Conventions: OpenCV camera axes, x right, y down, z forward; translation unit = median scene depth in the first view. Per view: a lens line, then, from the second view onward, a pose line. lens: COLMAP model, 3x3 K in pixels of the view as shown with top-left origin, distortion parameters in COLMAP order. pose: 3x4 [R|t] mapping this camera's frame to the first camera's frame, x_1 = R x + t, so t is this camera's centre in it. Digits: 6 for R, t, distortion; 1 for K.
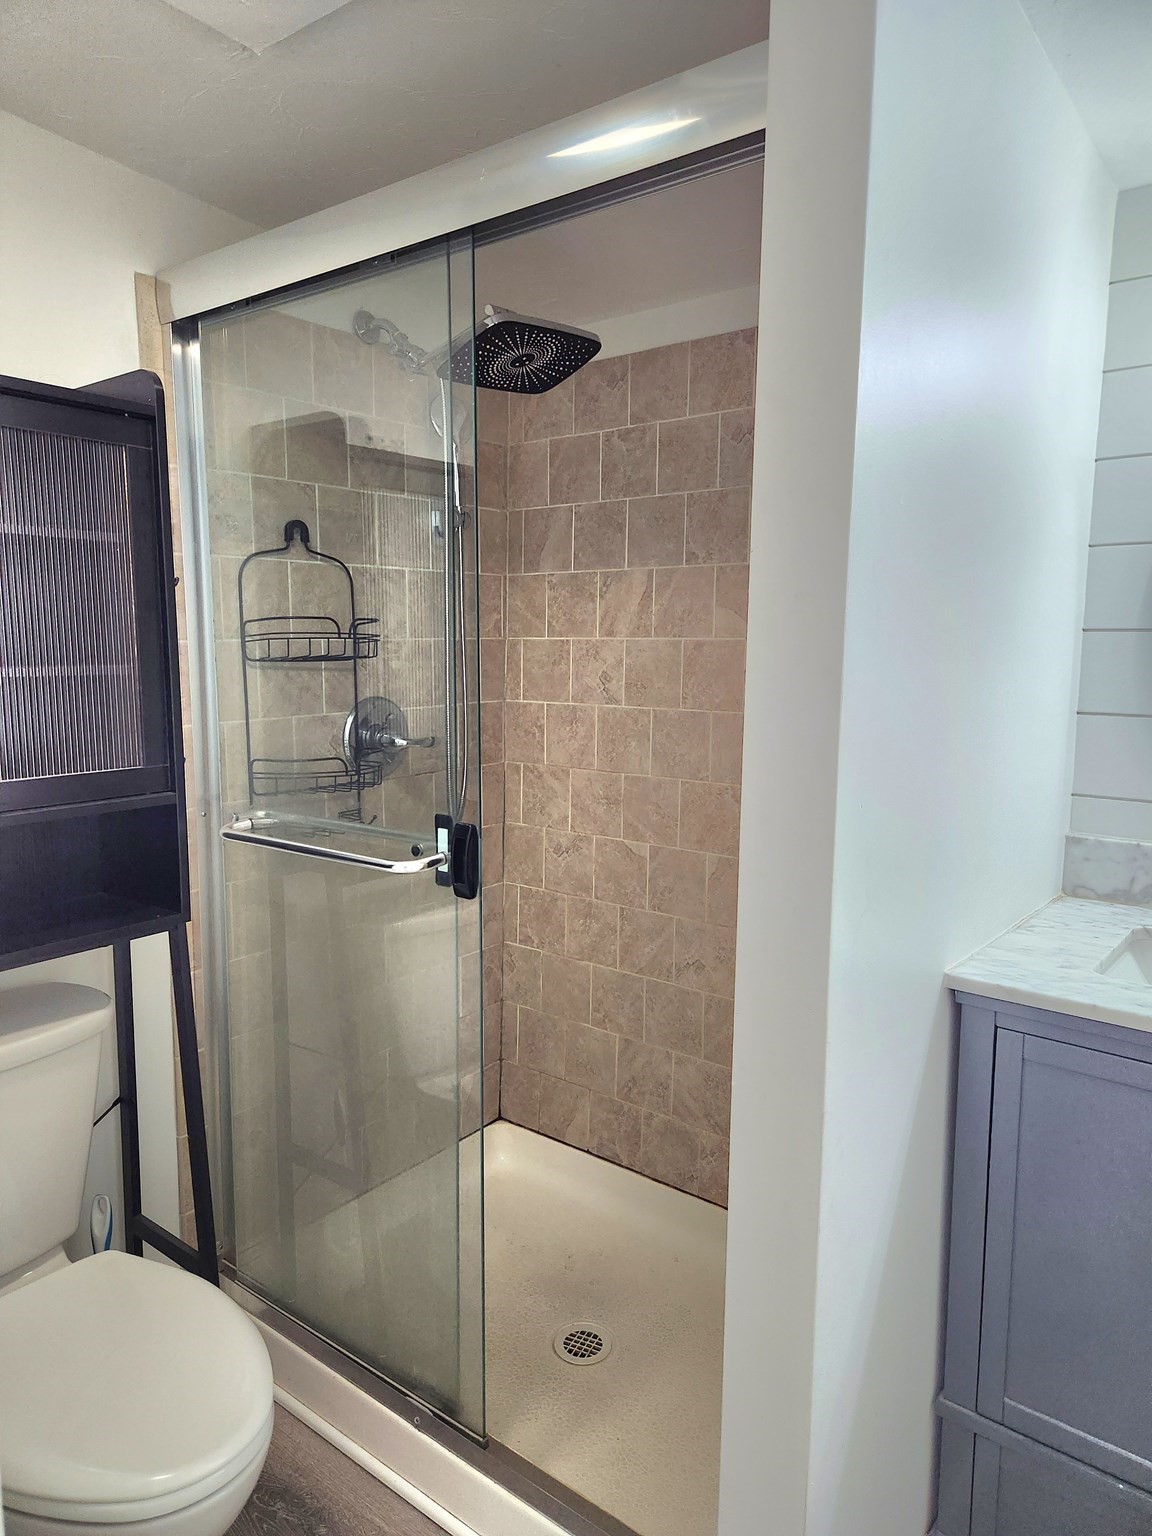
lens RADIAL K [[1029.3, 0, 571.1], [0, 1029.3, 762.0], [0, 0, 1]] dist [0.078518, -0.066396]
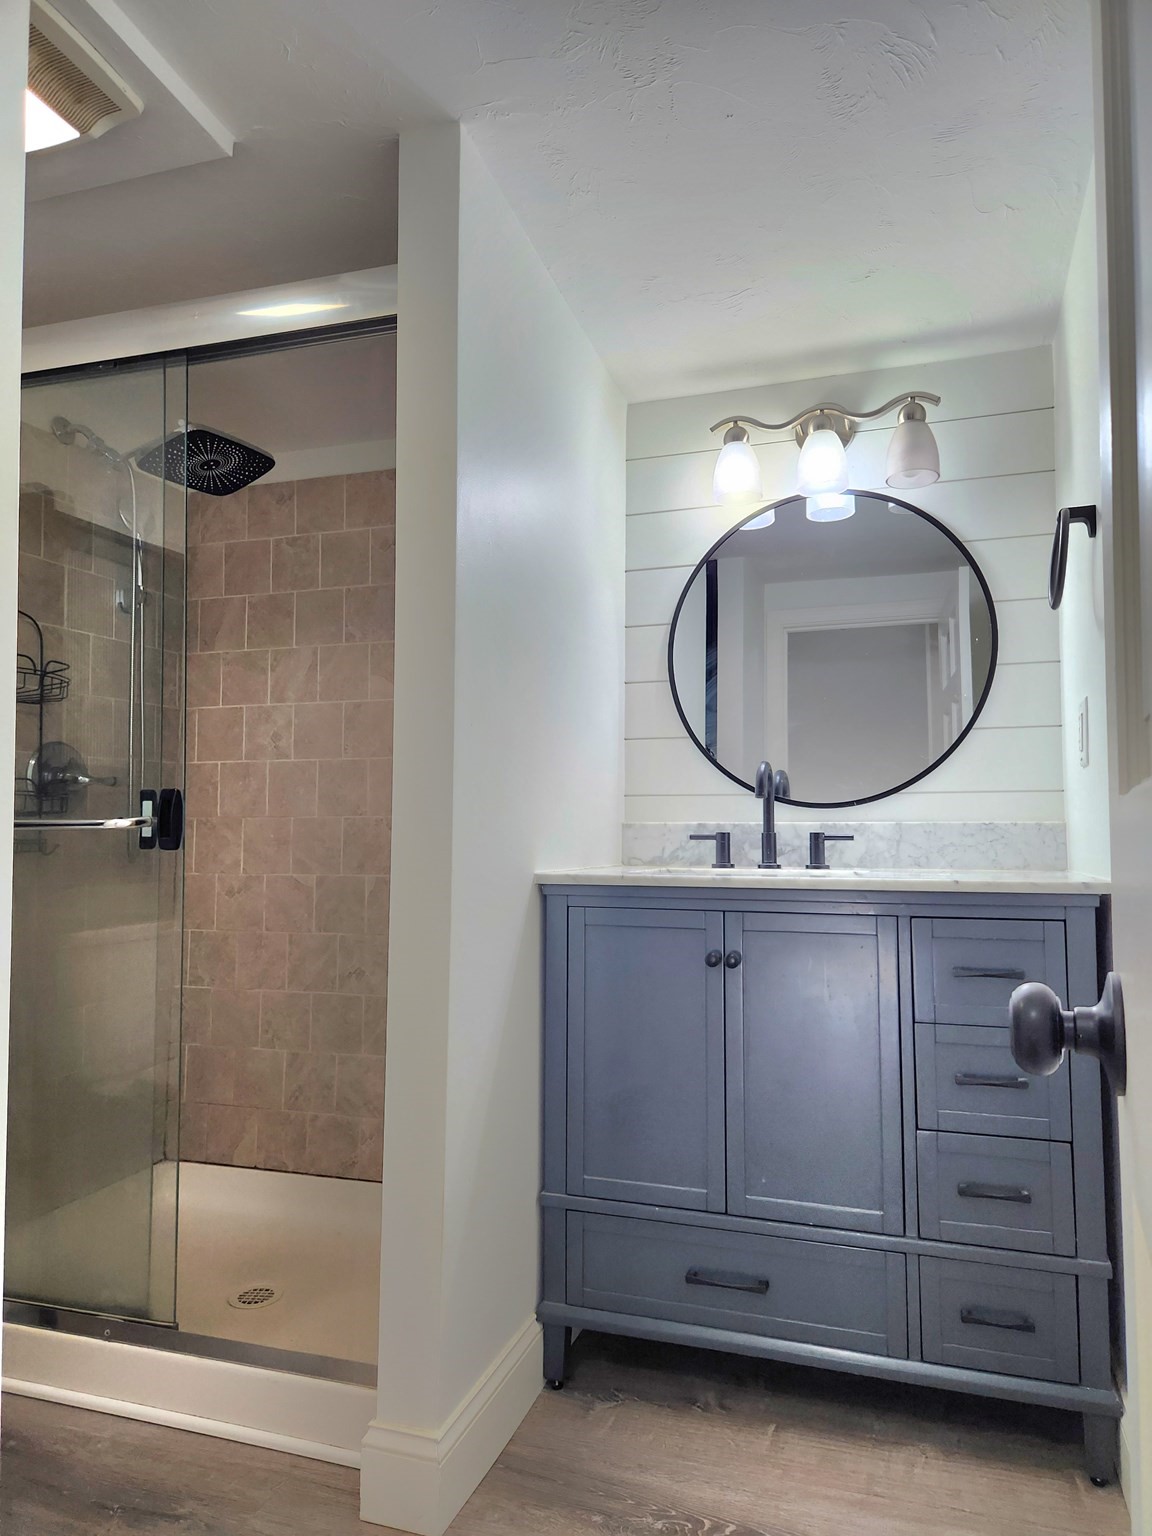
lens RADIAL K [[1029.3, 0, 590.0], [0, 1029.3, 775.1], [0, 0, 1]] dist [0.078518, -0.066396]
pose [[0.938574, 0.009218, 0.344954, -0.040734], [0.048205, 0.986339, -0.157516, 0.177018], [-0.341694, 0.164469, 0.925308, -0.229857]]
